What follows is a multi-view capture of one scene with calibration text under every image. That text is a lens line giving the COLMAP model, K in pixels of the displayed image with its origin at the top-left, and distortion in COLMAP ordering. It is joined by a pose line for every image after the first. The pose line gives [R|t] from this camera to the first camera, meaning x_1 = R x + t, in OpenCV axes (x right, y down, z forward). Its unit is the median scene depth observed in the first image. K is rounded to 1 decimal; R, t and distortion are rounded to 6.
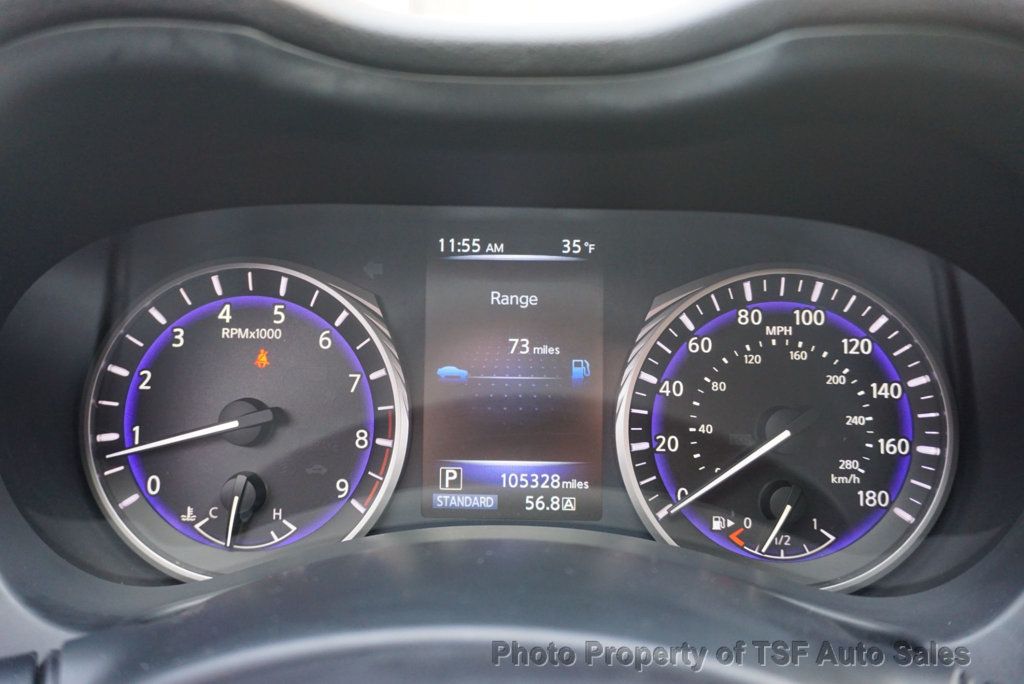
lens RADIAL K [[877.6, 0, 512.7], [0, 877.6, 342.1], [0, 0, 1]] dist [-0.005047, -0.003552]
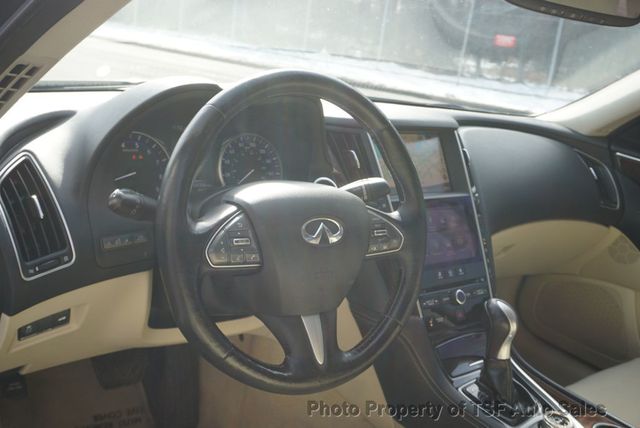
lens RADIAL K [[660.7, 0, 314.9], [0, 660.7, 213.7], [0, 0, 1]] dist [-0.010948, 0.000000]
pose [[0.762899, -0.072741, 0.642412, -1.564407], [0.058912, 0.997338, 0.042969, 0.190082], [-0.643828, 0.005065, 0.765154, -1.715467]]
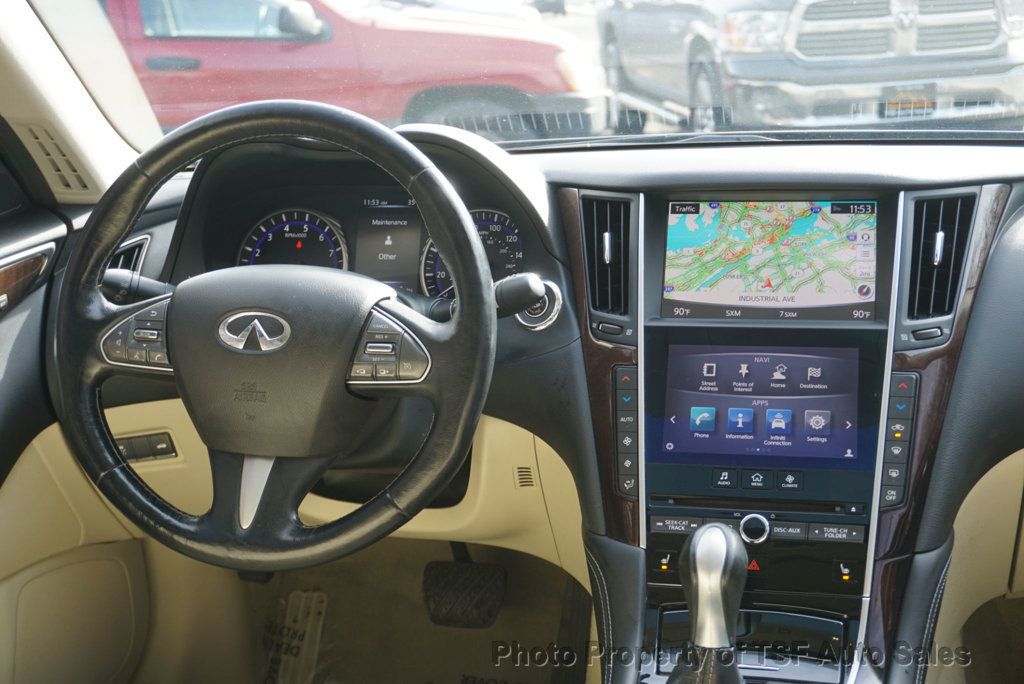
lens RADIAL K [[1461.8, 0, 508.4], [0, 1461.8, 349.2], [0, 0, 1]] dist [-0.045130, 0.000000]
pose [[0.977970, 0.014151, -0.208263, 1.298566], [-0.025942, 0.998204, -0.053993, 0.573061], [0.207125, 0.058206, 0.976581, -3.269022]]
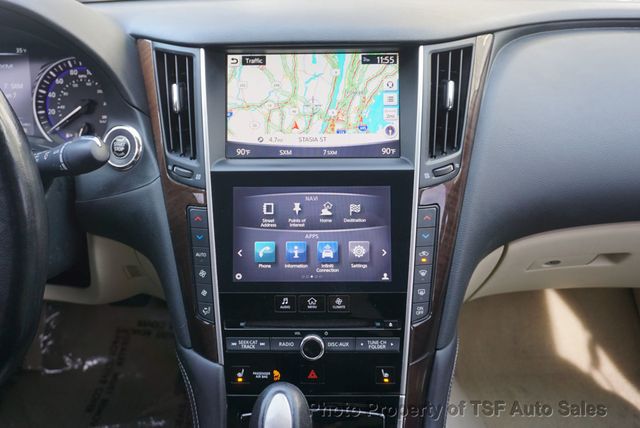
lens RADIAL K [[535.0, 0, 321.5], [0, 535.0, 214.2], [0, 0, 1]] dist [-0.024295, 0.023734]
pose [[0.999781, -0.016461, 0.012890, 1.162824], [0.013278, 0.976145, 0.216713, 0.070624], [-0.016150, -0.216494, 0.976150, -1.071698]]
